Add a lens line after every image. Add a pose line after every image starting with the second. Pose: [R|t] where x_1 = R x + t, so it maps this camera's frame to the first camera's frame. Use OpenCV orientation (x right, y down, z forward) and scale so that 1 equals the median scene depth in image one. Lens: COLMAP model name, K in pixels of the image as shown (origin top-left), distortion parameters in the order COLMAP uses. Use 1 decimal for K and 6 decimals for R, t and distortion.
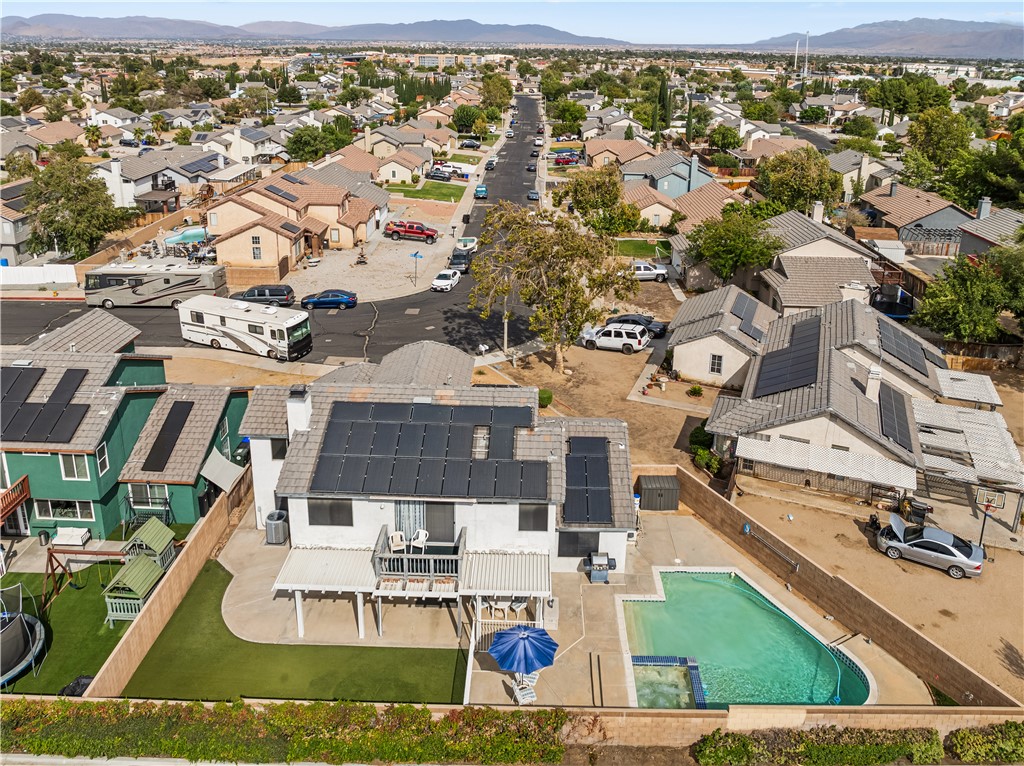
lens RADIAL K [[752.3, 0, 517.1], [0, 752.3, 342.1], [0, 0, 1]] dist [-0.044345, 0.010860]
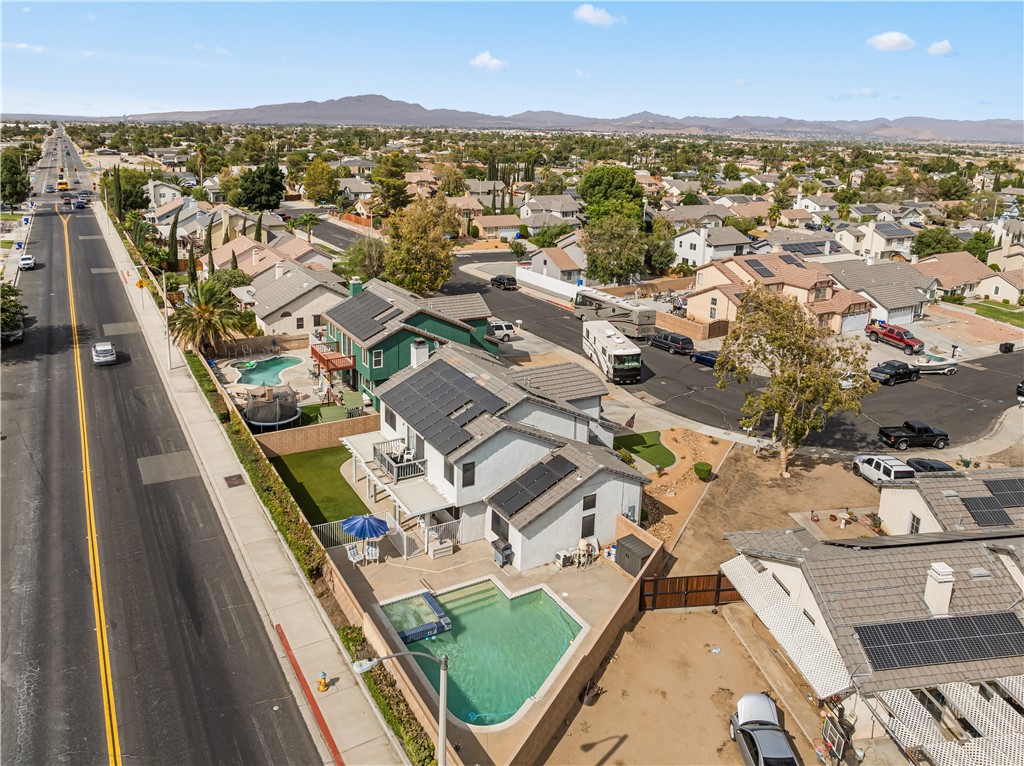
lens RADIAL K [[755.3, 0, 512.0], [0, 755.3, 383.0], [0, 0, 1]] dist [-0.005482, -0.002662]
pose [[0.507662, 0.278347, -0.815354, 0.586636], [-0.343119, 0.933404, 0.105012, -0.044998], [0.790284, 0.226453, 0.569360, 0.162991]]
